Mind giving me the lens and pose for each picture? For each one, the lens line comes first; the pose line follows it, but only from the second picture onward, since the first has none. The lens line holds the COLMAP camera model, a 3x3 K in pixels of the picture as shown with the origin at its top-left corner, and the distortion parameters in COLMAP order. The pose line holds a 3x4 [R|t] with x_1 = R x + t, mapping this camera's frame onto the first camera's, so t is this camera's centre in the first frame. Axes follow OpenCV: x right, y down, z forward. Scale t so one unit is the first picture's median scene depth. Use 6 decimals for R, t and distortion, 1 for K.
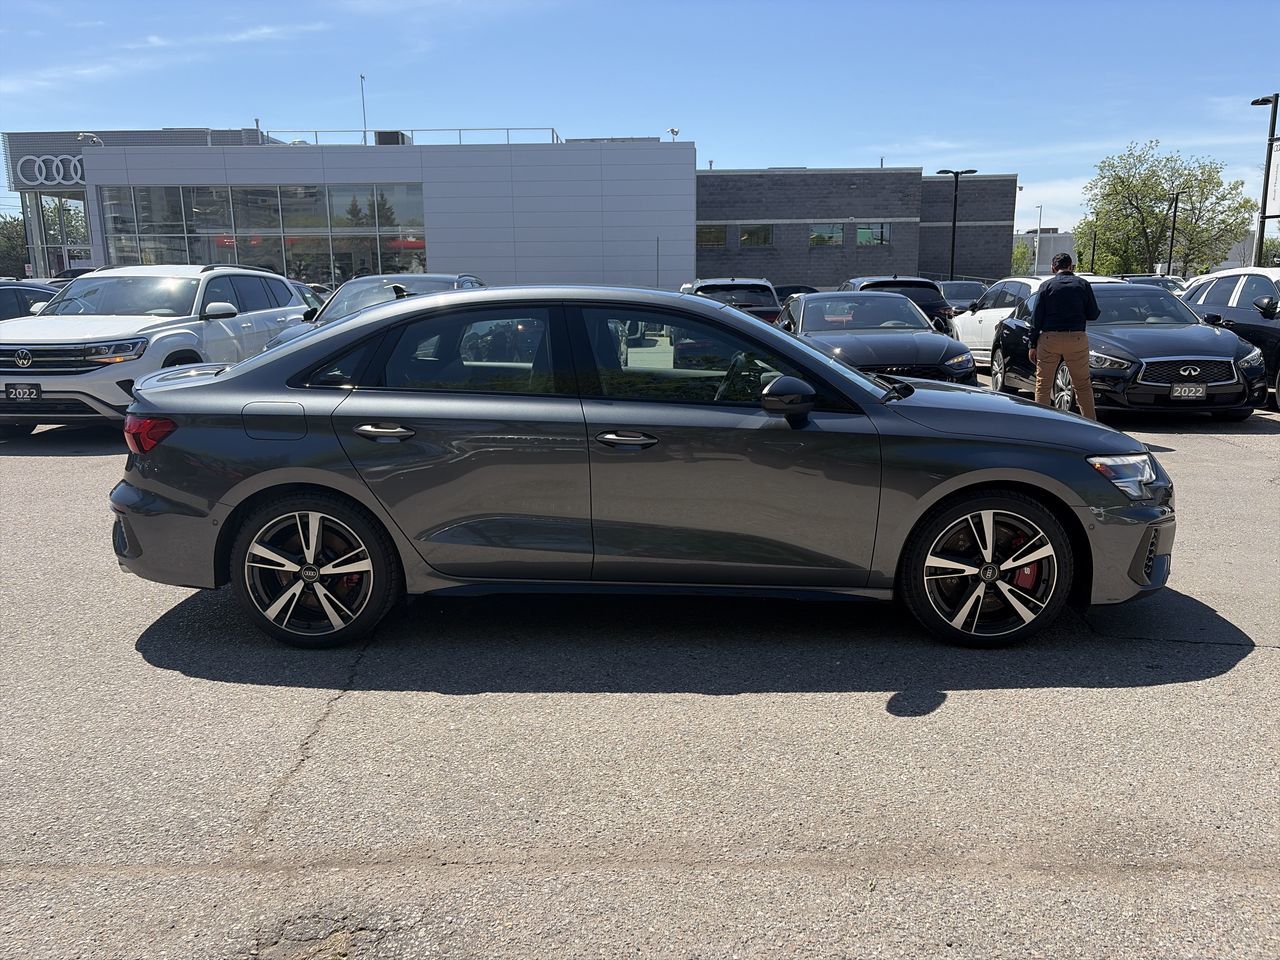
lens RADIAL K [[970.7, 0, 640.0], [0, 970.7, 480.0], [0, 0, 1]] dist [0.038894, -0.045774]
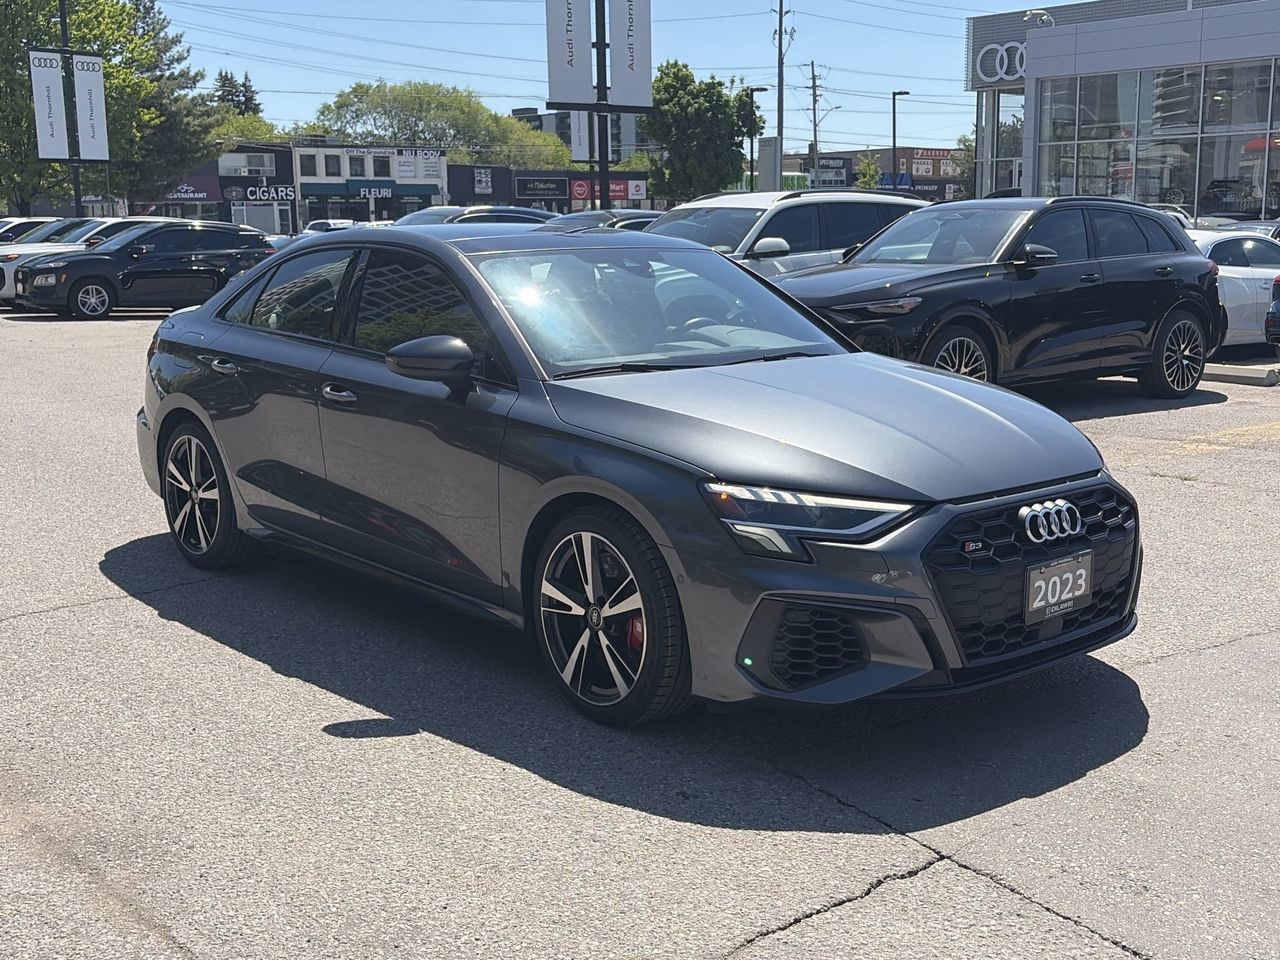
lens RADIAL K [[1462.0, 0, 640.0], [0, 1462.0, 480.0], [0, 0, 1]] dist [0.122326, -0.358627]
pose [[0.670569, 0.130031, -0.730362, 1.158324], [-0.140120, 0.988998, 0.047430, -0.064559], [0.728494, 0.070533, 0.681411, 0.256555]]
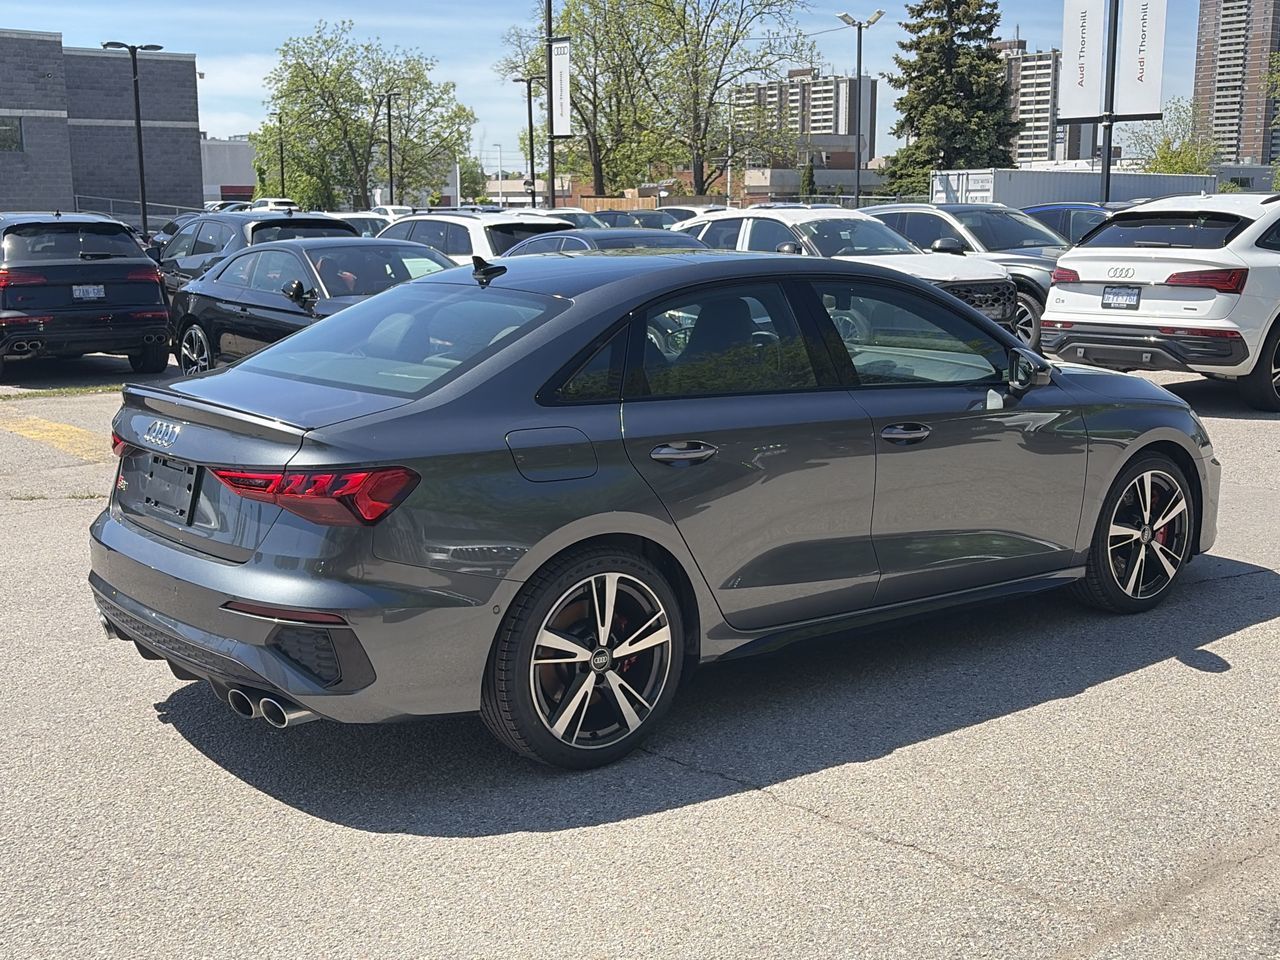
lens RADIAL K [[1495.5, 0, 640.0], [0, 1495.5, 480.0], [0, 0, 1]] dist [0.176160, -0.560767]
pose [[0.766738, -0.107684, 0.632865, -1.000774], [0.121713, 0.992335, 0.021390, -0.055880], [-0.630317, 0.060627, 0.773967, 0.119119]]
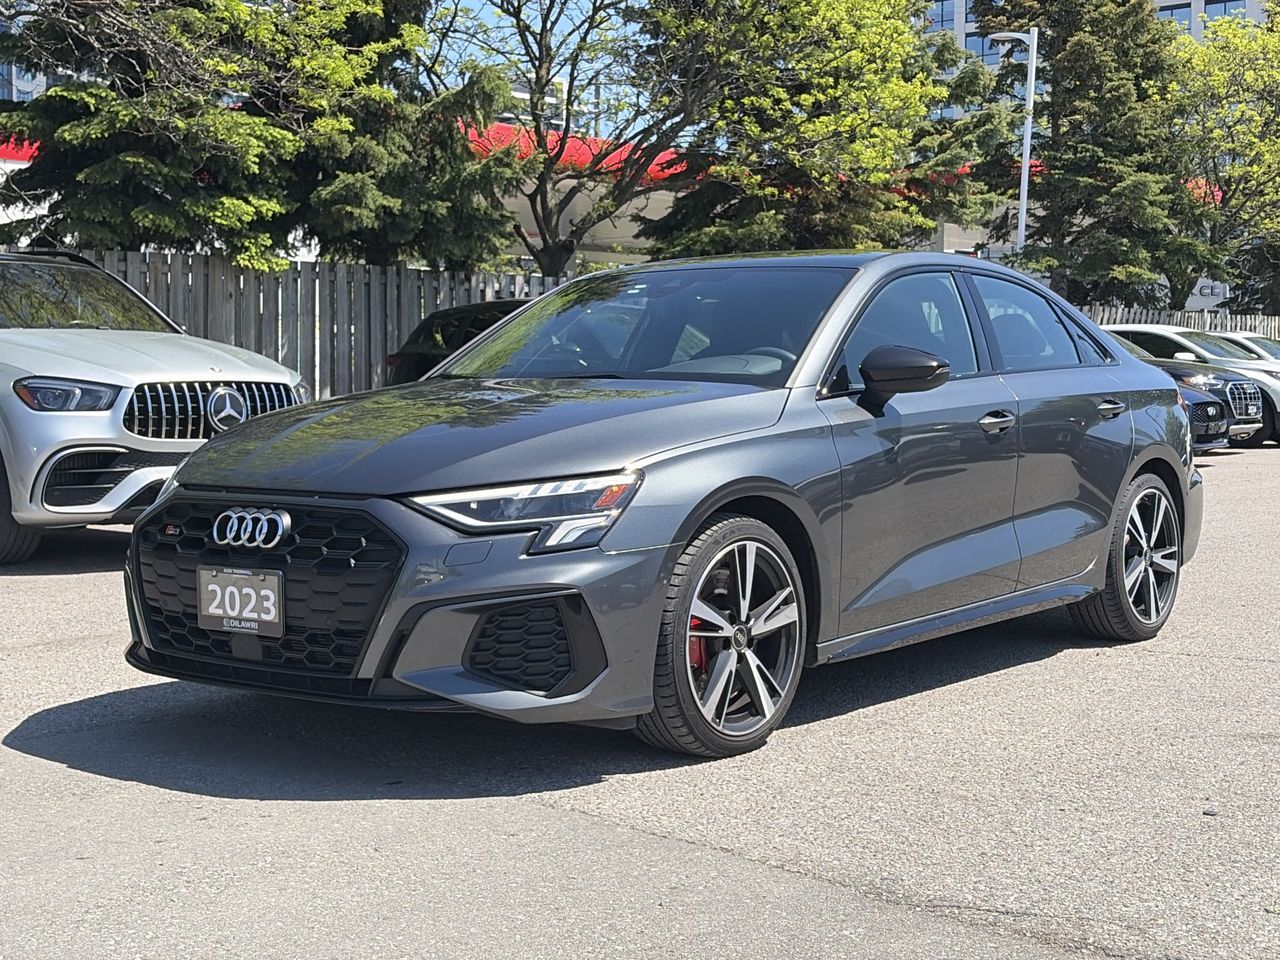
lens RADIAL K [[1785.0, 0, 640.0], [0, 1785.0, 480.0], [0, 0, 1]] dist [0.242615, -1.080638]
pose [[-0.605364, 0.054228, -0.794099, 1.364662], [-0.146843, 0.972942, 0.178383, -0.302298], [0.782286, 0.224595, -0.581022, 2.056375]]
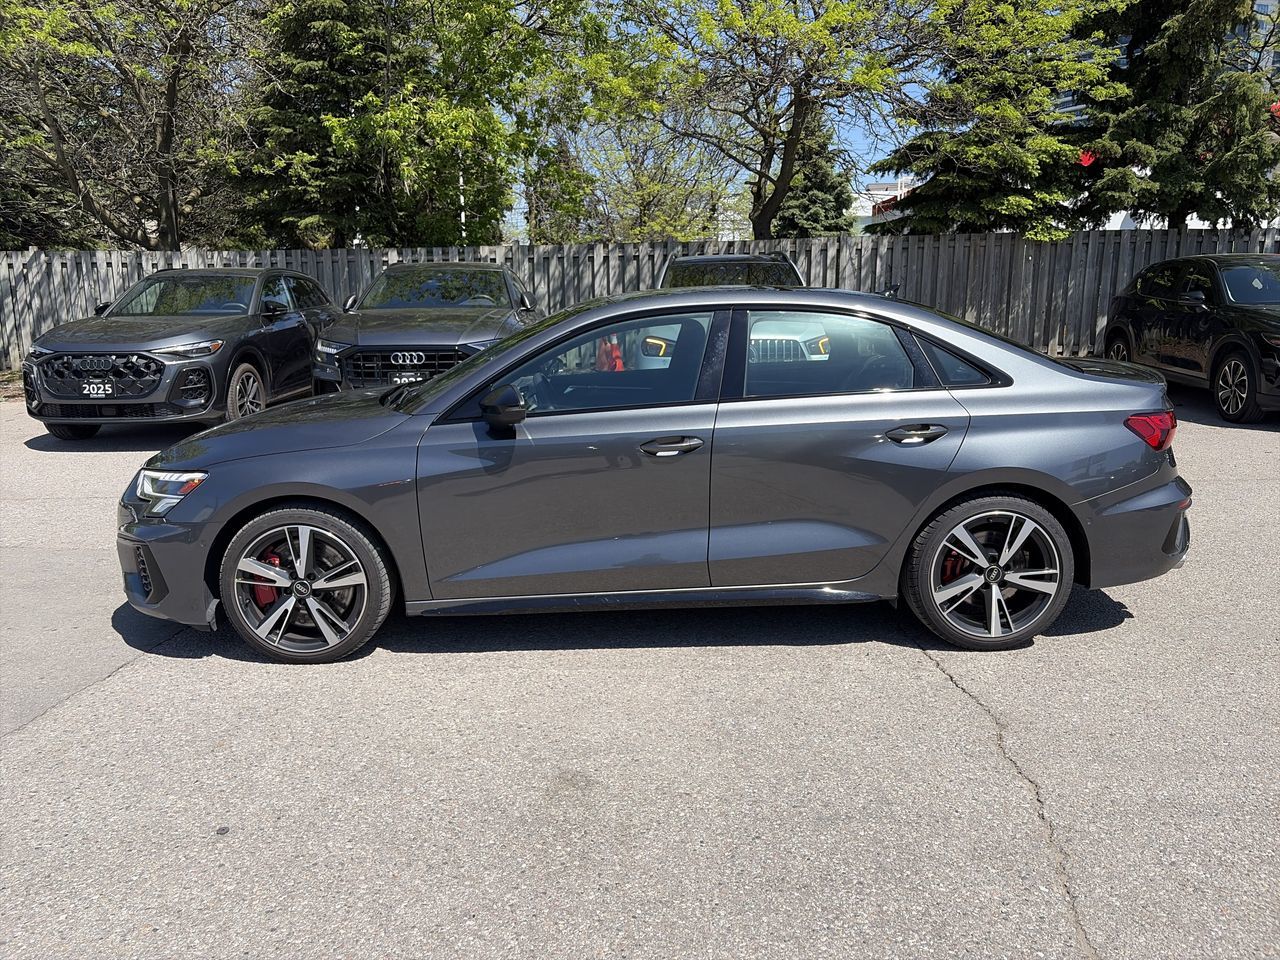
lens RADIAL K [[970.7, 0, 640.0], [0, 970.7, 480.0], [0, 0, 1]] dist [0.038894, -0.045774]
pose [[-0.998909, 0.027197, -0.037950, 0.066282], [0.010730, 0.924797, 0.380310, -0.456471], [0.045439, 0.379488, -0.924080, 2.298310]]
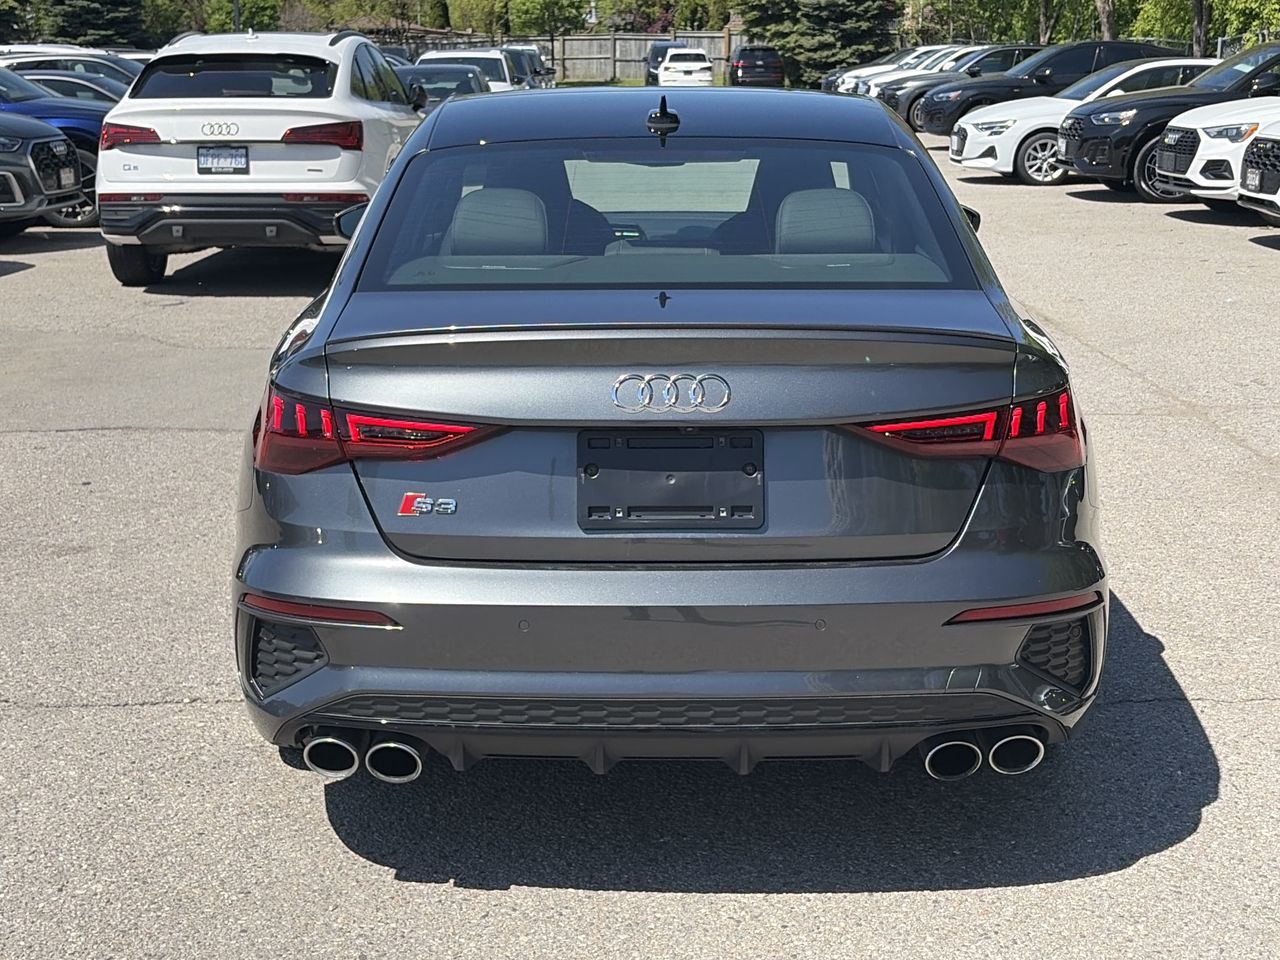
lens RADIAL K [[1828.0, 0, 640.0], [0, 1828.0, 480.0], [0, 0, 1]] dist [0.155818, -0.550034]
pose [[-0.017001, -0.214766, 0.976518, -1.368171], [0.194639, 0.957264, 0.213920, -0.247702], [-0.980728, 0.193705, 0.025527, 1.192744]]
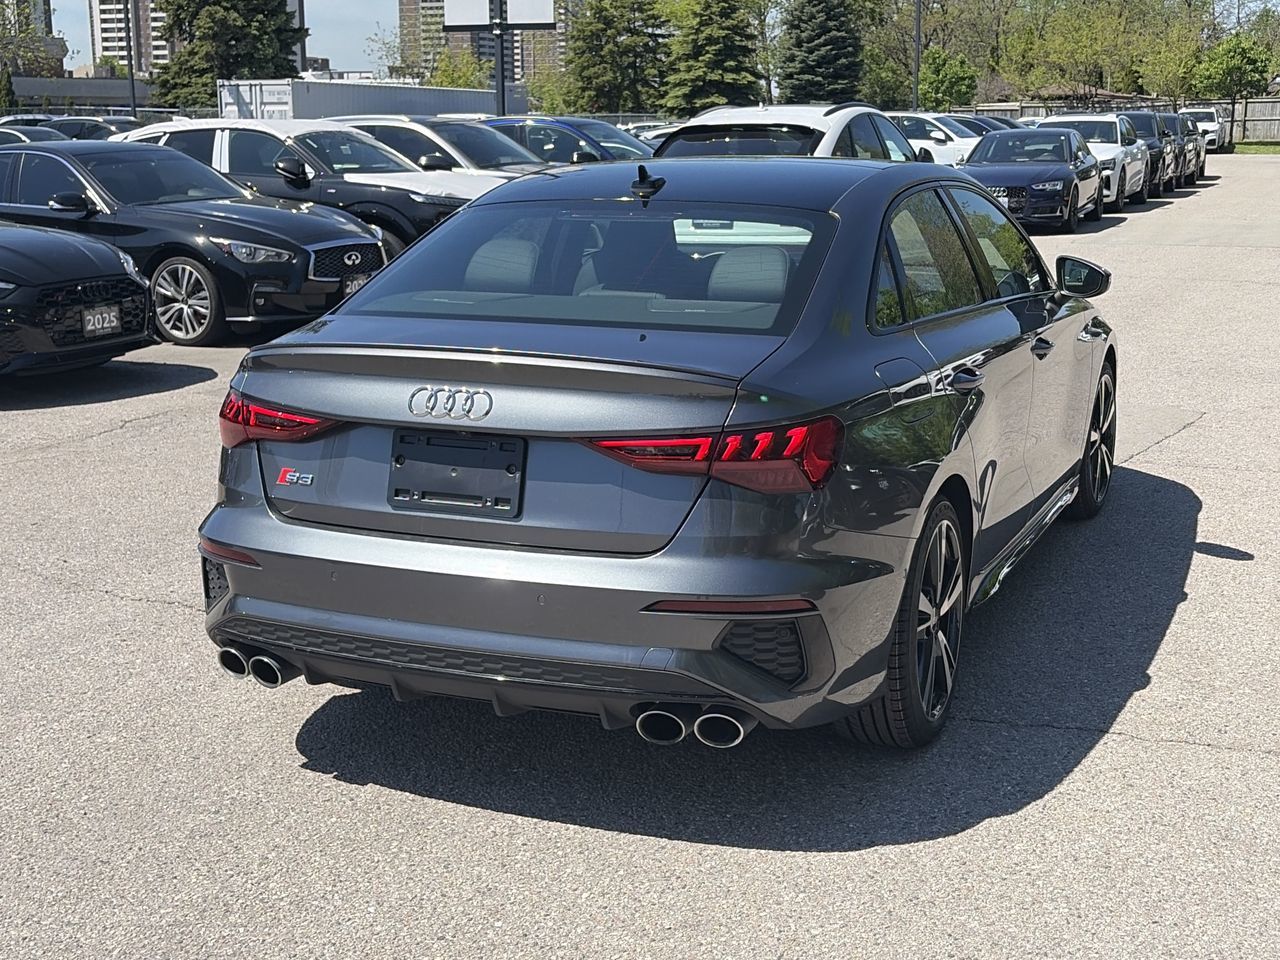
lens RADIAL K [[1644.3, 0, 640.0], [0, 1644.3, 480.0], [0, 0, 1]] dist [0.156435, -0.516175]
pose [[0.378855, -0.187708, 0.906220, -1.367946], [0.180079, 0.975450, 0.126763, -0.163691], [-0.907767, 0.115166, 0.403356, 0.729449]]
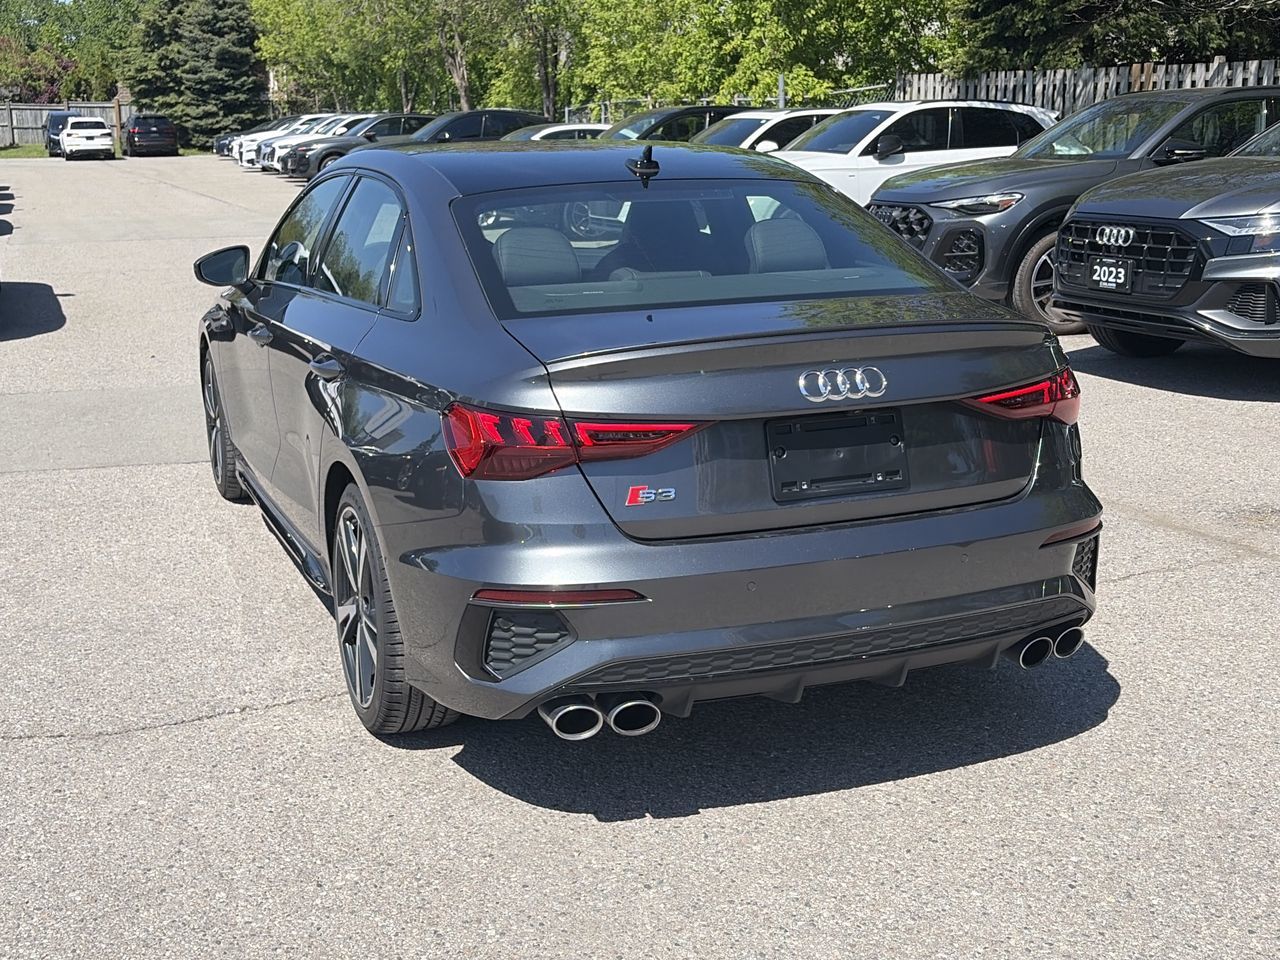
lens RADIAL K [[1523.0, 0, 635.9], [0, 1523.0, 459.5], [0, 0, 1]] dist [0.106386, -0.277956]
pose [[-0.390756, -0.185802, 0.901547, -1.280779], [0.191404, 0.941608, 0.277018, -0.321462], [-0.900374, 0.280806, -0.332376, 1.582827]]
